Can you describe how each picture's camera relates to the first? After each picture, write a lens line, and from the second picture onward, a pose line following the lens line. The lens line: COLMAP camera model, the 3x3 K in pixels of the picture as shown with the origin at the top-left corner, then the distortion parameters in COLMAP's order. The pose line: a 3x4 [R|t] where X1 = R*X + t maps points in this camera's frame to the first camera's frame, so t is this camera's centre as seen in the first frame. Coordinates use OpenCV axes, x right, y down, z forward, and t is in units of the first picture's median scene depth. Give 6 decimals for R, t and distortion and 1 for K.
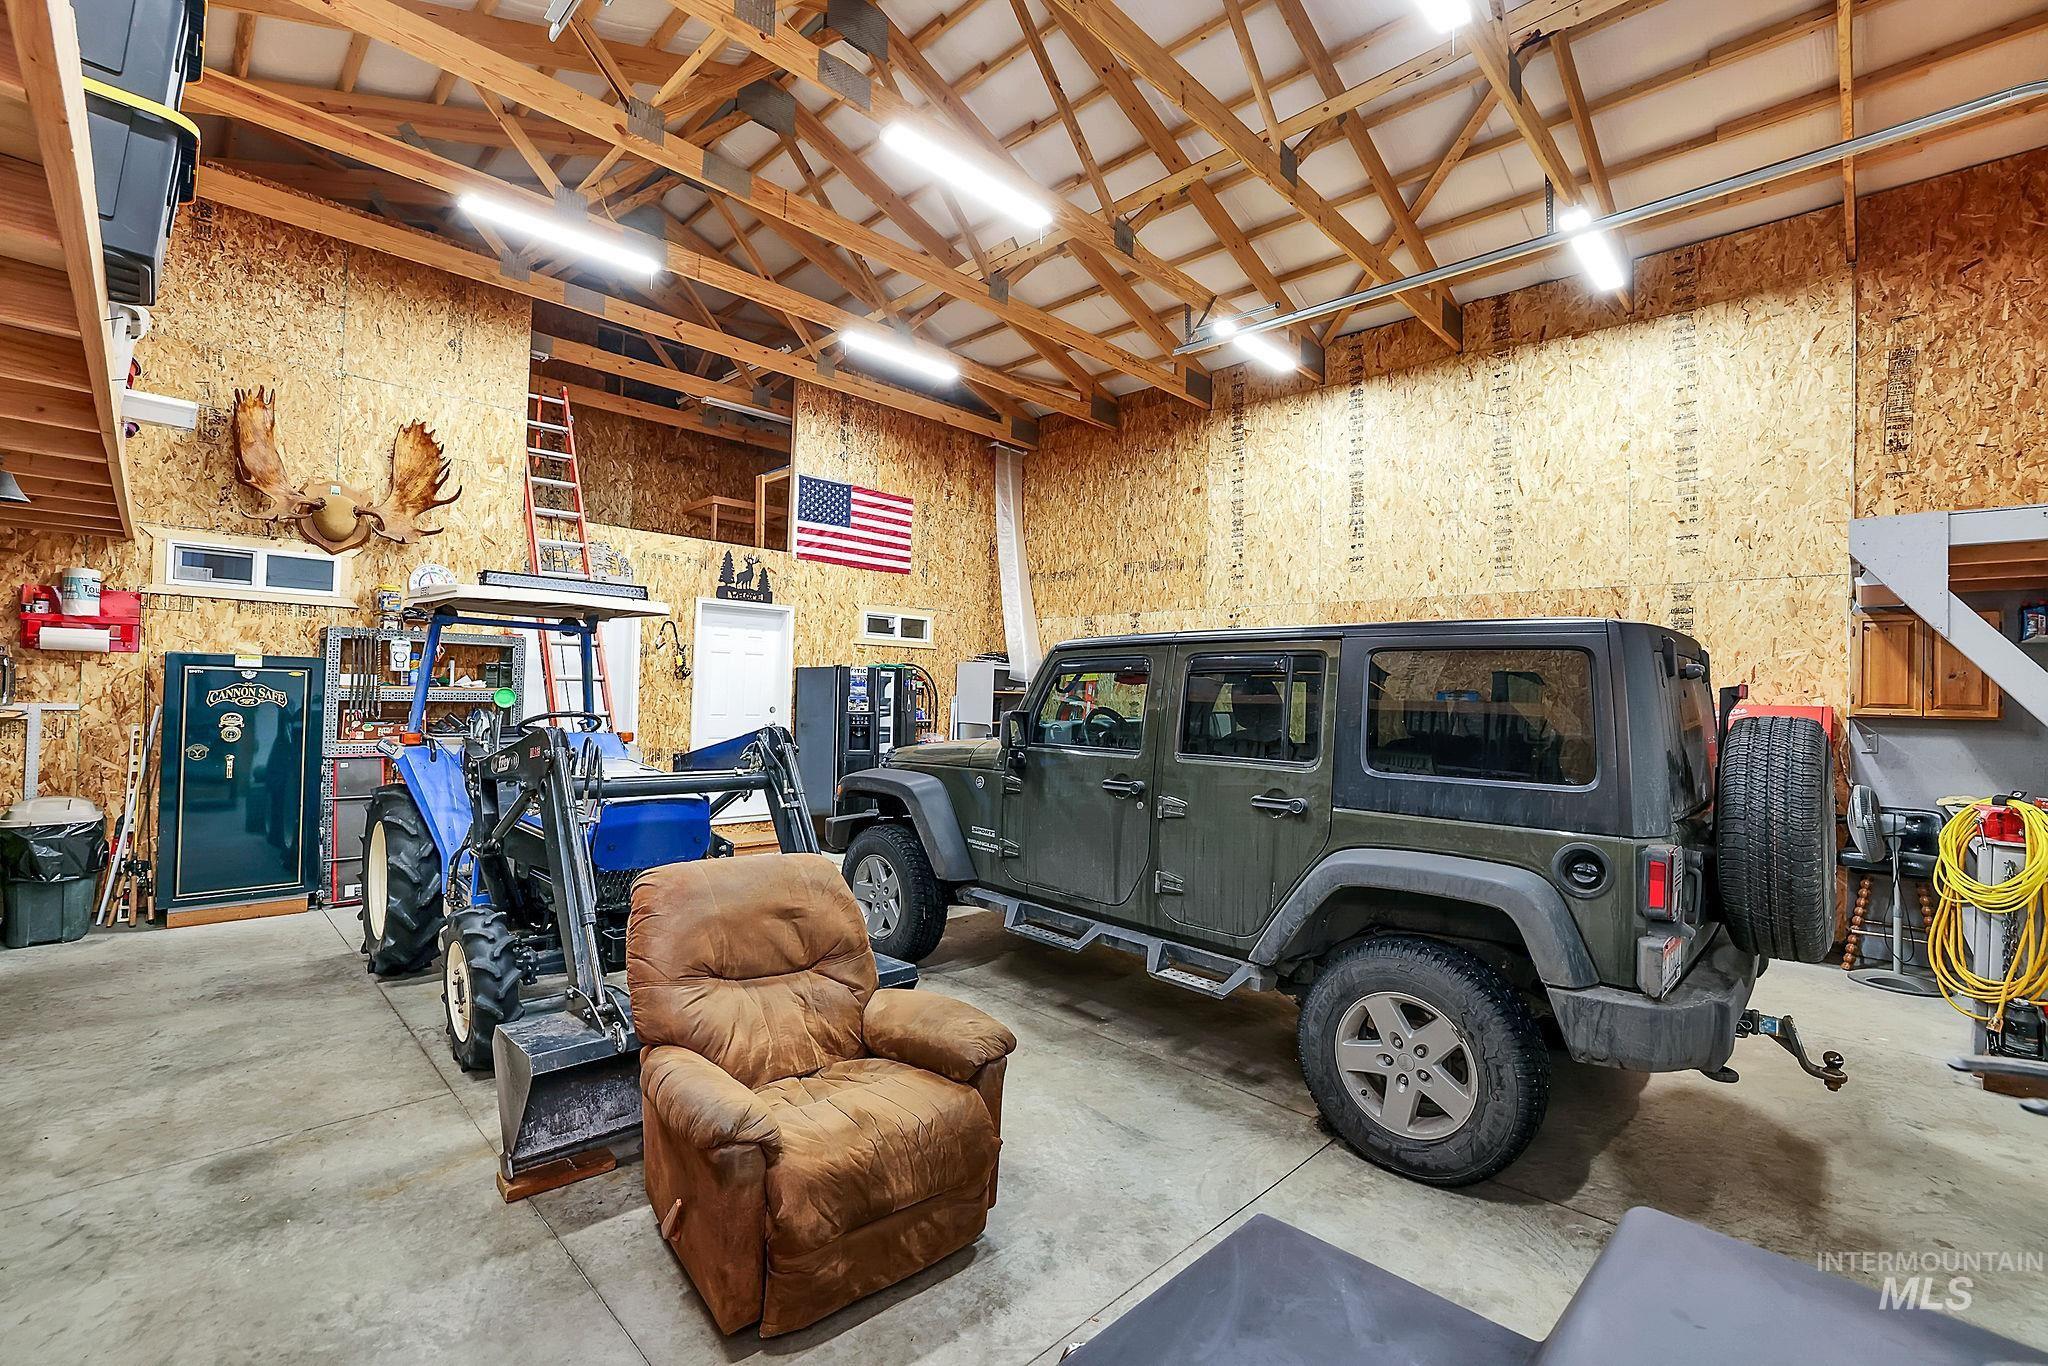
lens RADIAL K [[882.2, 0, 1013.9], [0, 882.2, 684.6], [0, 0, 1]] dist [-0.044146, 0.016603]
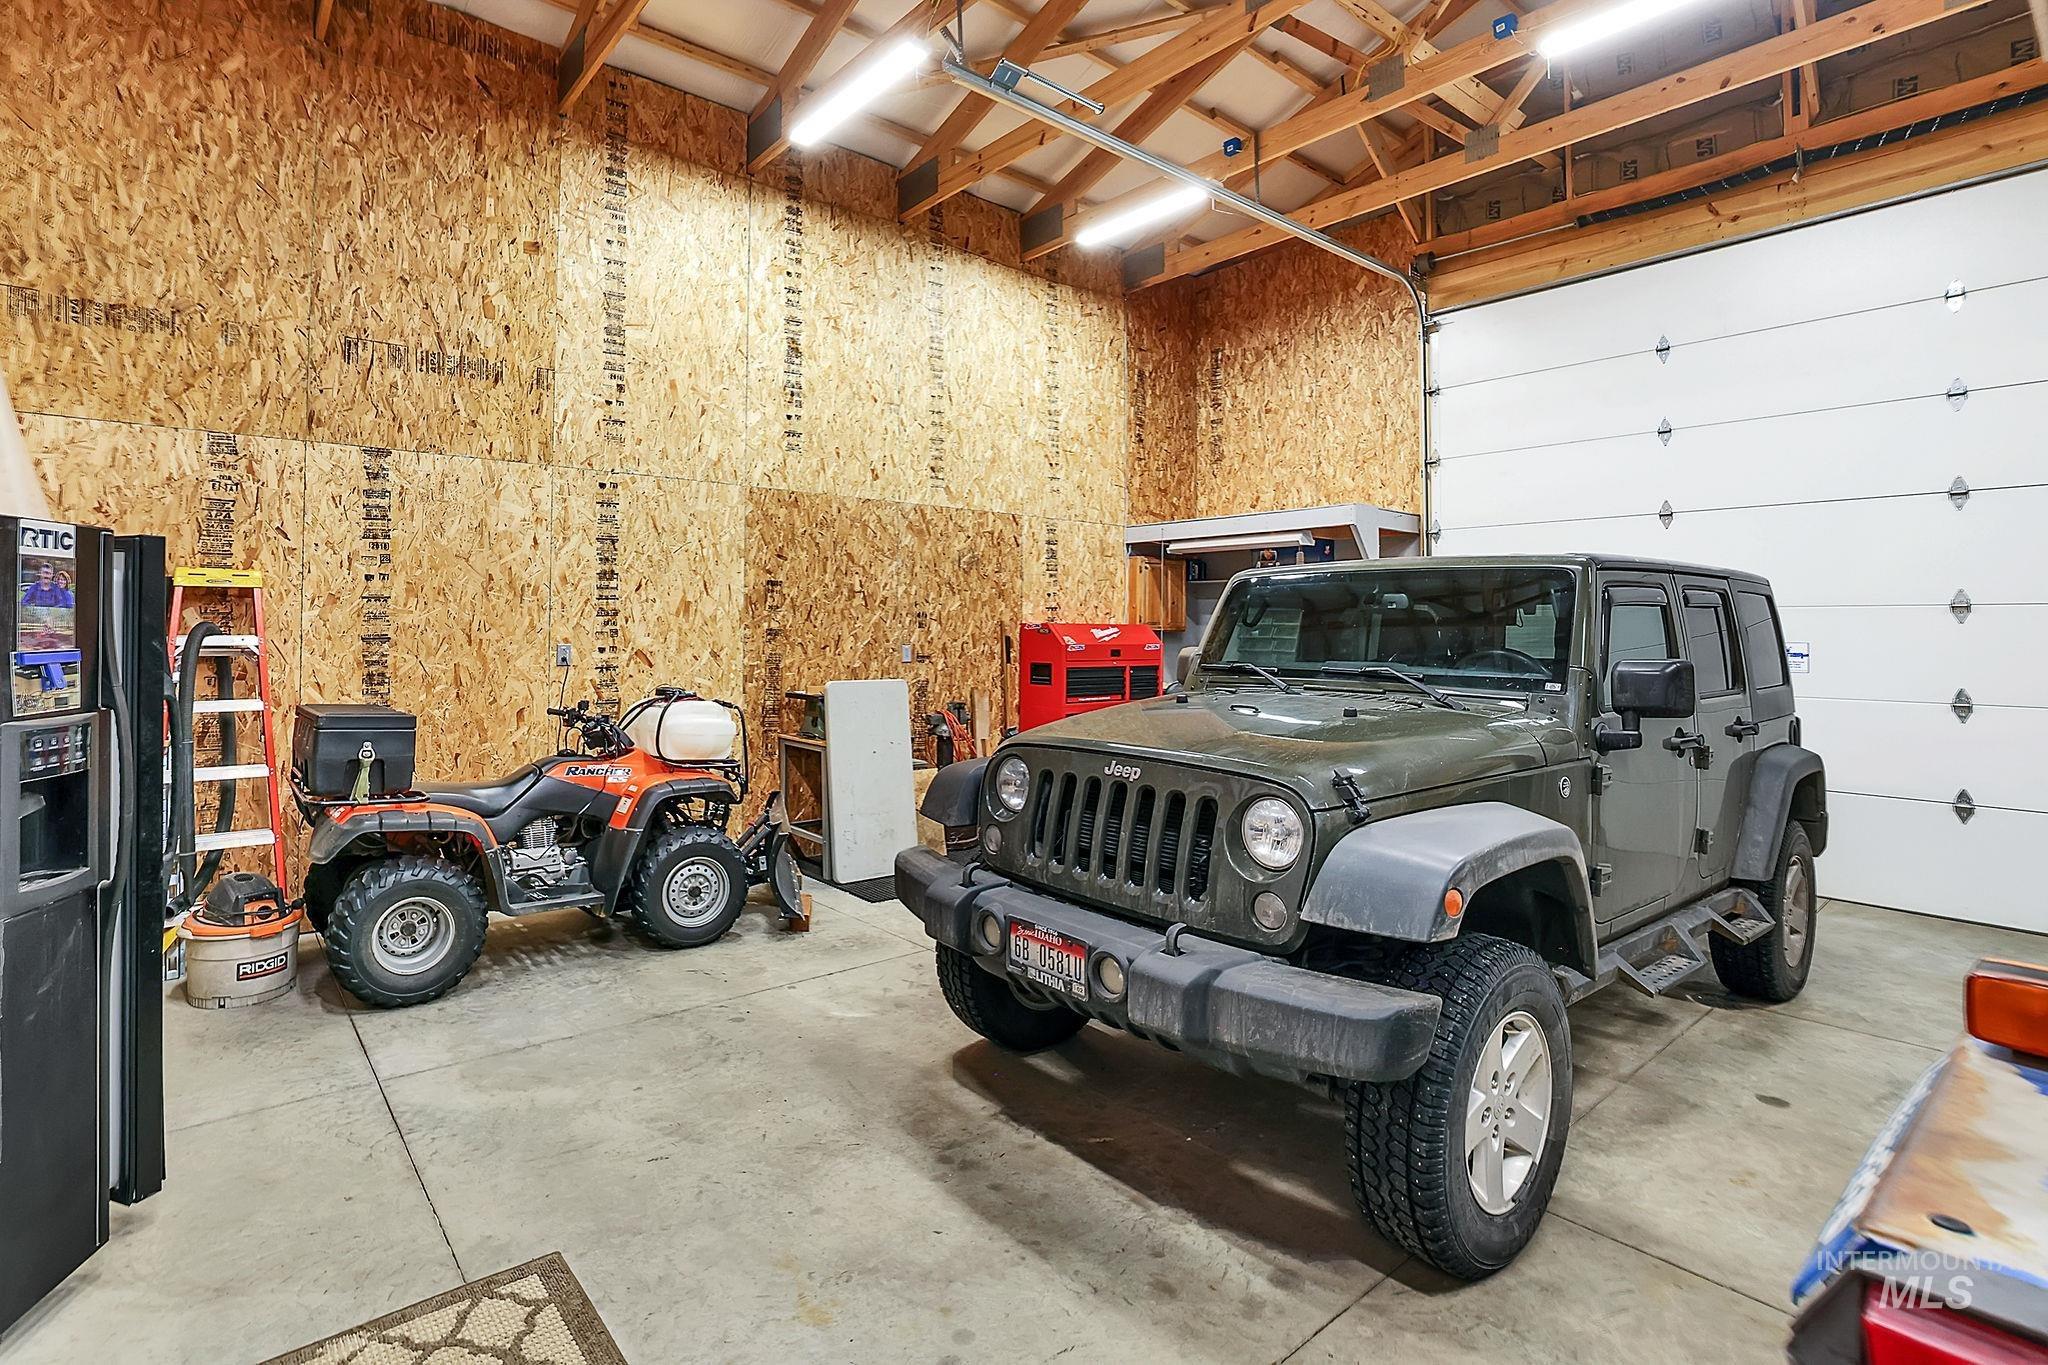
lens RADIAL K [[976.1, 0, 921.6], [0, 976.1, 614.9], [0, 0, 1]] dist [-0.023229, 0.000973]
pose [[0.134463, -0.012417, 0.990841, -0.522004], [-0.014258, 0.999794, 0.014465, -0.003987], [-0.990816, -0.016072, 0.134258, 0.965039]]
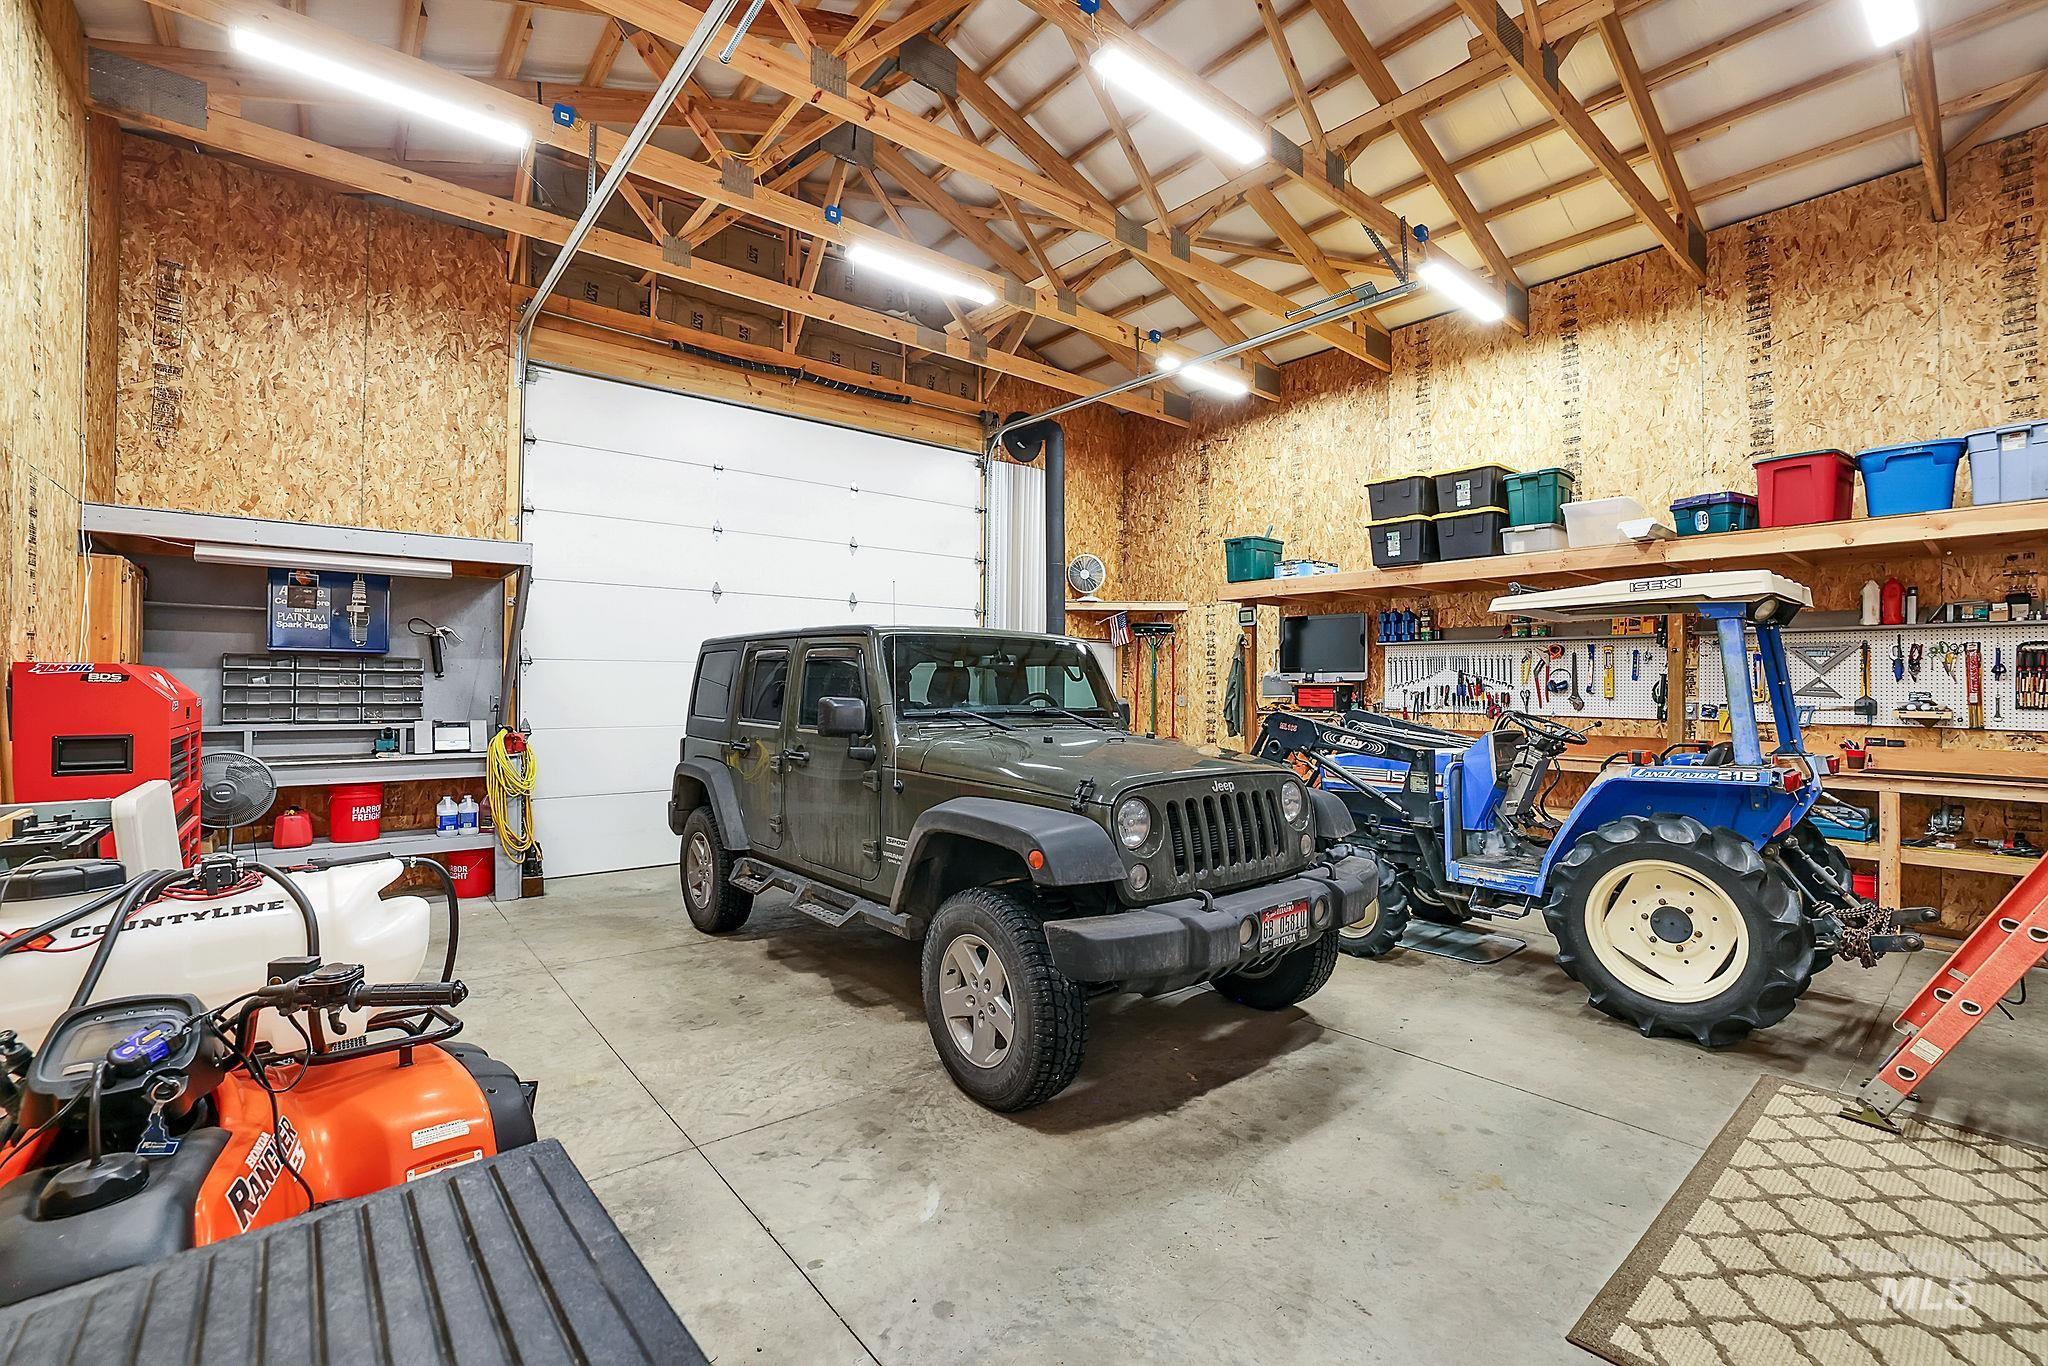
lens RADIAL K [[882.2, 0, 1032.6], [0, 882.2, 686.9], [0, 0, 1]] dist [-0.044146, 0.016603]
pose [[-0.994903, -0.033701, 0.095042, 0.004649], [-0.034592, 0.999372, -0.007737, 0.019761], [-0.094722, -0.010985, -0.995443, 1.492234]]
